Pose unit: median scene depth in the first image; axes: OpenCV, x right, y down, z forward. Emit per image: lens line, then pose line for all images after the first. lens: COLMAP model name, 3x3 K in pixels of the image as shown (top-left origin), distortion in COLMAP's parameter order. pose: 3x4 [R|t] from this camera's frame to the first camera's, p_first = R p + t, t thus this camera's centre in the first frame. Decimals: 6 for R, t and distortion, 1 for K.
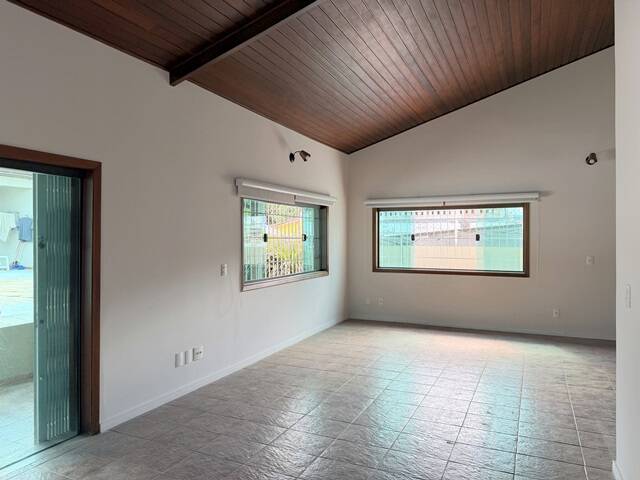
lens RADIAL K [[453.0, 0, 319.4], [0, 453.0, 239.1], [0, 0, 1]] dist [0.040074, -0.048336]
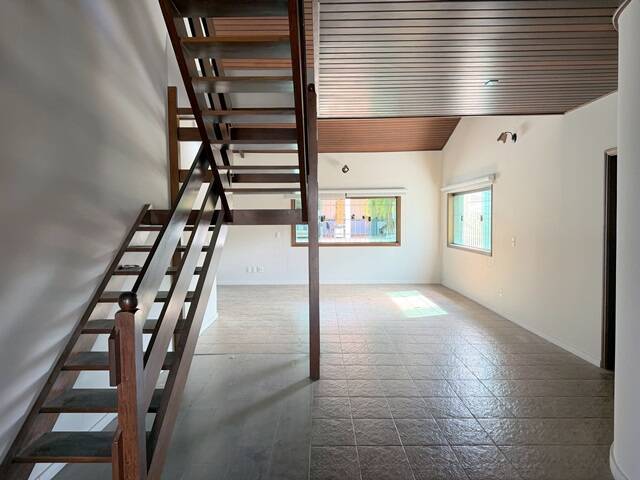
lens RADIAL K [[453.0, 0, 316.1], [0, 453.0, 241.5], [0, 0, 1]] dist [0.040074, -0.048336]
pose [[0.425717, 0.051337, -0.903399, 1.286415], [0.005245, 0.998232, 0.059198, -0.019479], [0.904841, -0.029940, 0.424695, 0.183863]]
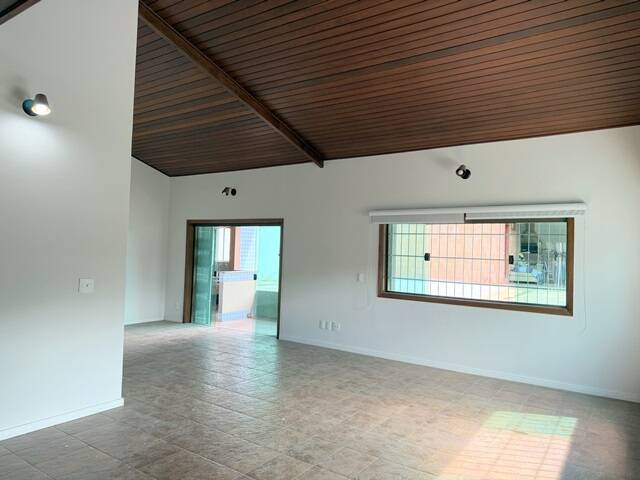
lens RADIAL K [[453.0, 0, 319.3], [0, 453.0, 235.8], [0, 0, 1]] dist [0.040074, -0.048336]
pose [[-0.157072, -0.027117, -0.987215, 0.868962], [-0.025667, 0.999397, -0.023368, -0.018823], [0.987254, 0.021669, -0.157673, 0.784002]]
